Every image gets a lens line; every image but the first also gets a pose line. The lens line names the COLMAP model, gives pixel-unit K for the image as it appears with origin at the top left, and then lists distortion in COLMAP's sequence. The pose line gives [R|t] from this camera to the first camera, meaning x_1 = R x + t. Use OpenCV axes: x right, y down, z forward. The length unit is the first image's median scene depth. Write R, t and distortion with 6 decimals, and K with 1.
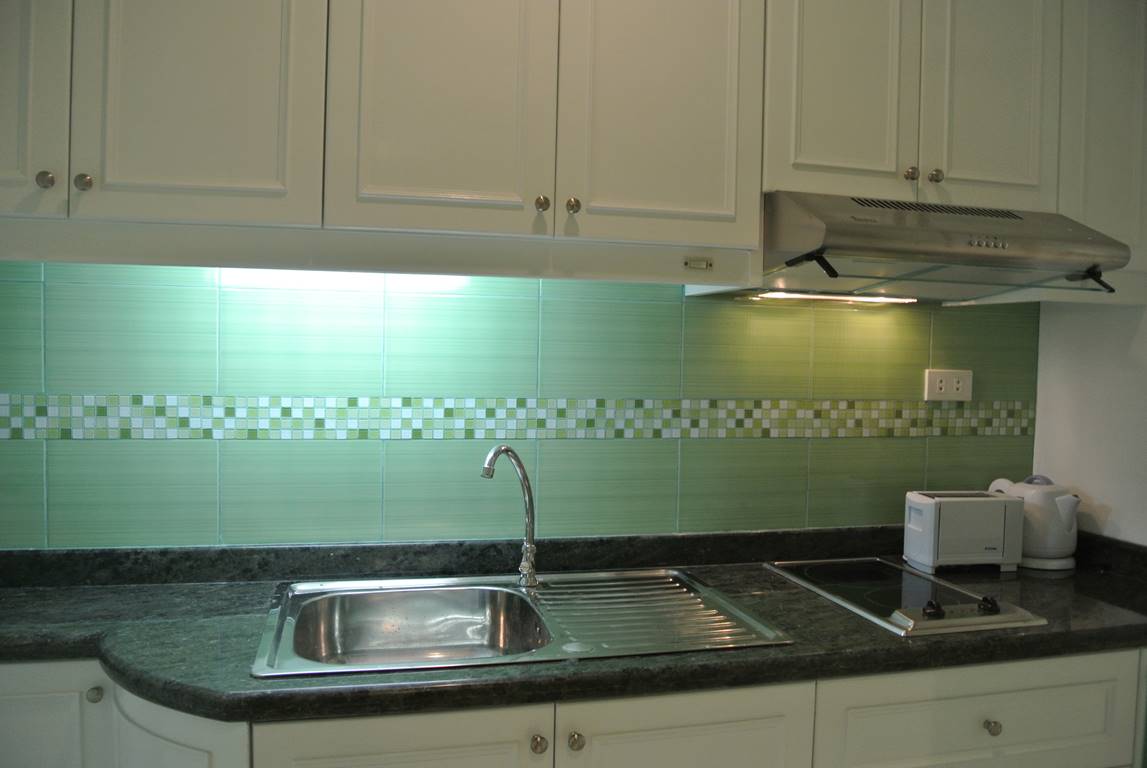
lens RADIAL K [[906.1, 0, 572.4], [0, 906.1, 383.1], [0, 0, 1]] dist [-0.081120, 0.009663]
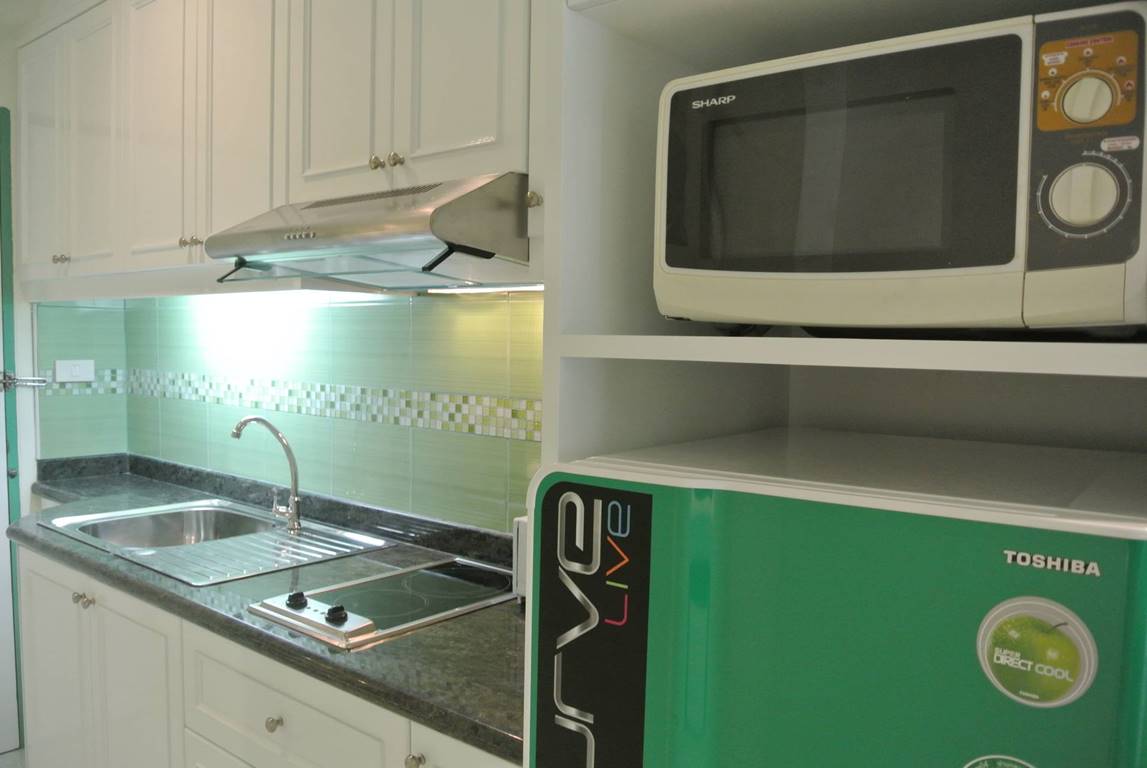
lens RADIAL K [[906.1, 0, 577.5], [0, 906.1, 382.9], [0, 0, 1]] dist [-0.081120, 0.009663]
pose [[0.594719, 0.028459, -0.803430, 1.147600], [-0.037030, 0.999282, 0.007986, -0.008483], [0.803081, 0.025001, 0.595346, 0.522399]]
